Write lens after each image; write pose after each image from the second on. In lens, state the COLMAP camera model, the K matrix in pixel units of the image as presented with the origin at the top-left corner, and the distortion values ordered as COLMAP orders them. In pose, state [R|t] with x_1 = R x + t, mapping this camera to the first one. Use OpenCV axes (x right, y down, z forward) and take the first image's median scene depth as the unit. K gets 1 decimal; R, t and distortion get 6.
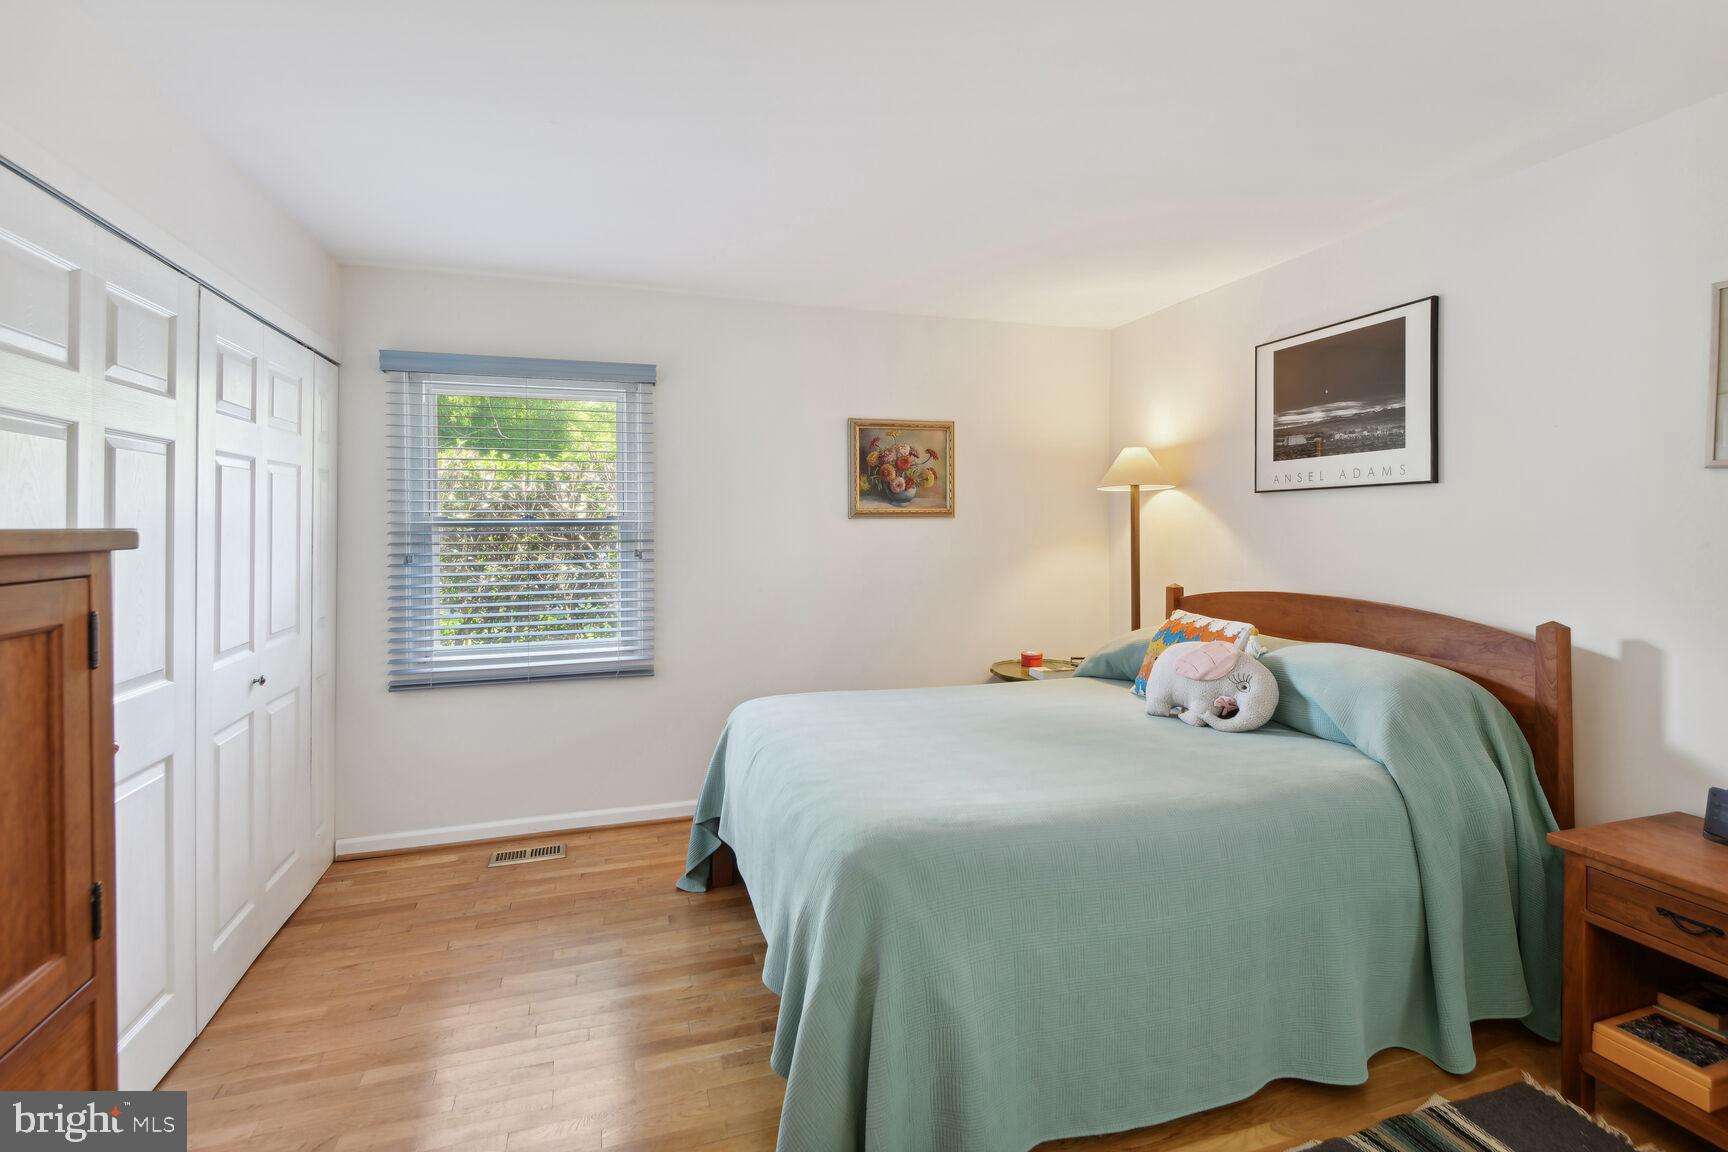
lens RADIAL K [[813.8, 0, 839.6], [0, 813.8, 528.2], [0, 0, 1]] dist [0.019316, -0.002563]
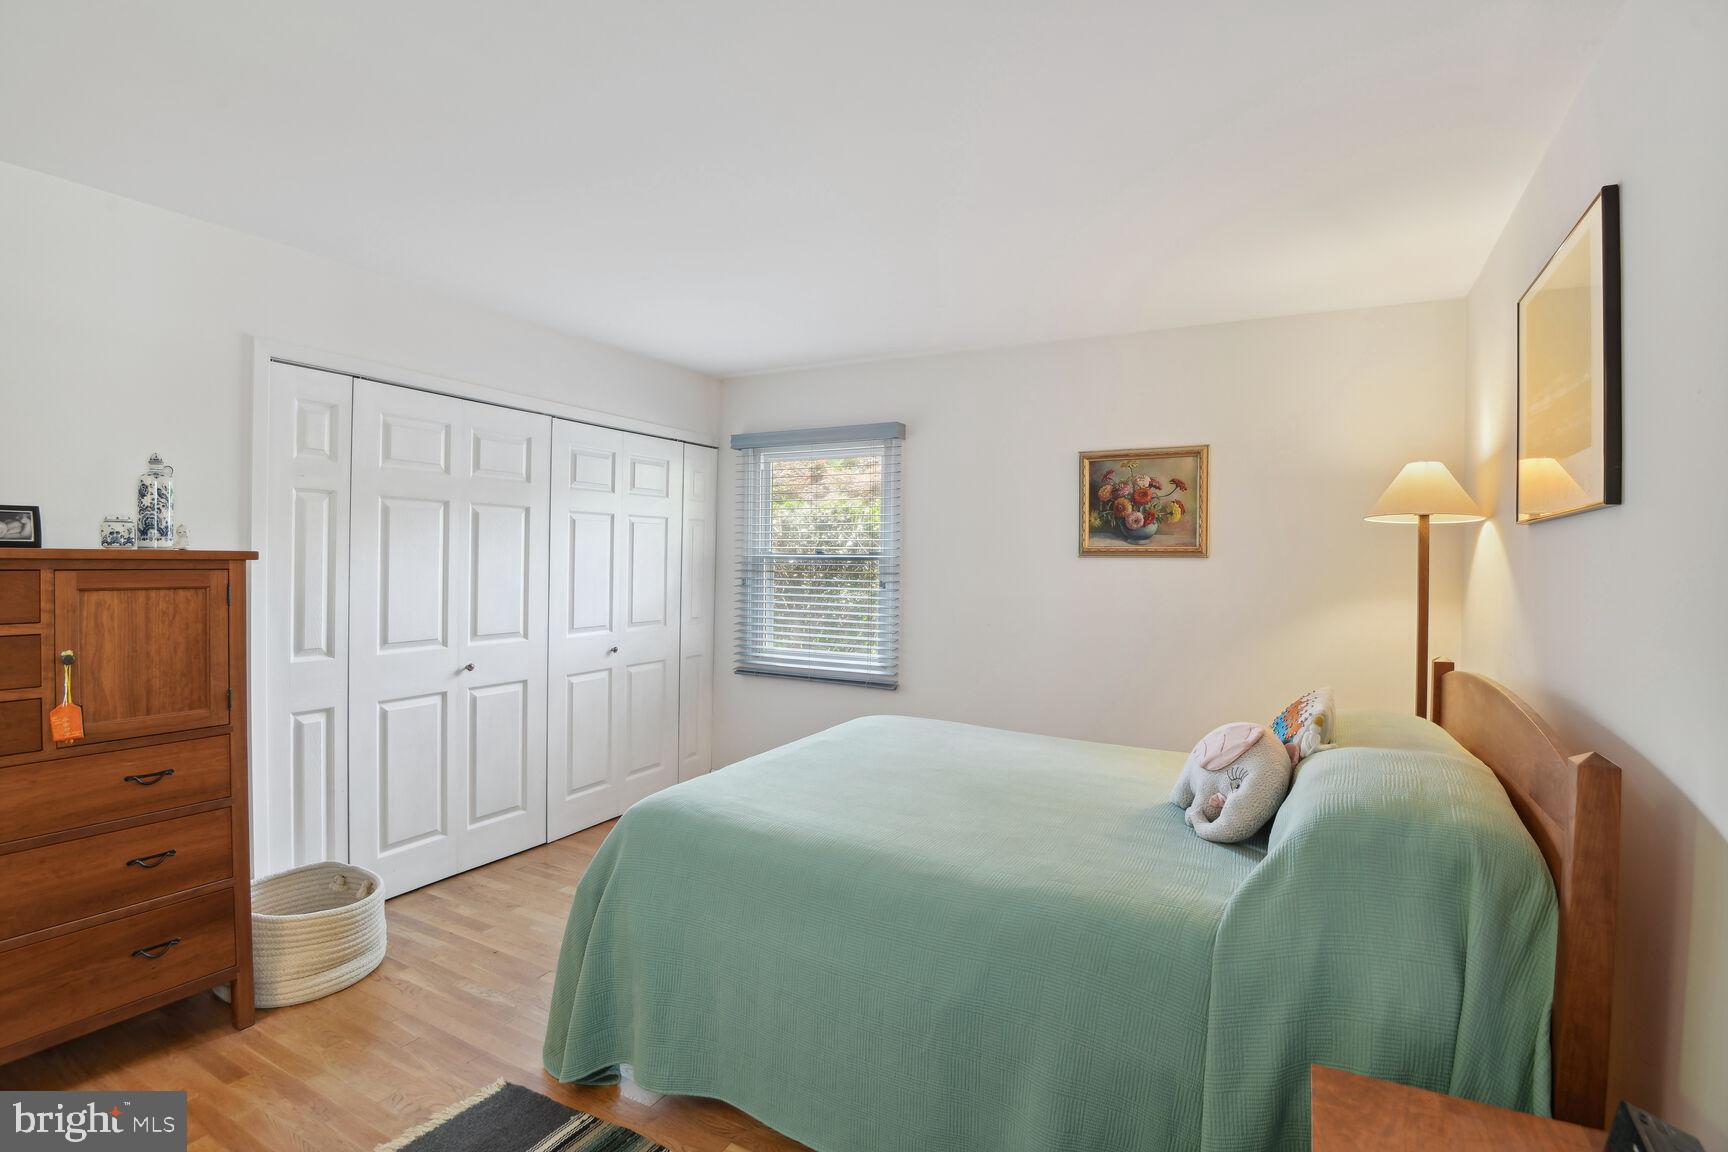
lens RADIAL K [[813.8, 0, 861.7], [0, 813.8, 561.1], [0, 0, 1]] dist [0.019316, -0.002563]
pose [[0.686867, 0.016479, -0.726596, 0.566728], [-0.021489, 0.999766, 0.002361, -0.003971], [0.726465, 0.013992, 0.687061, 0.166247]]
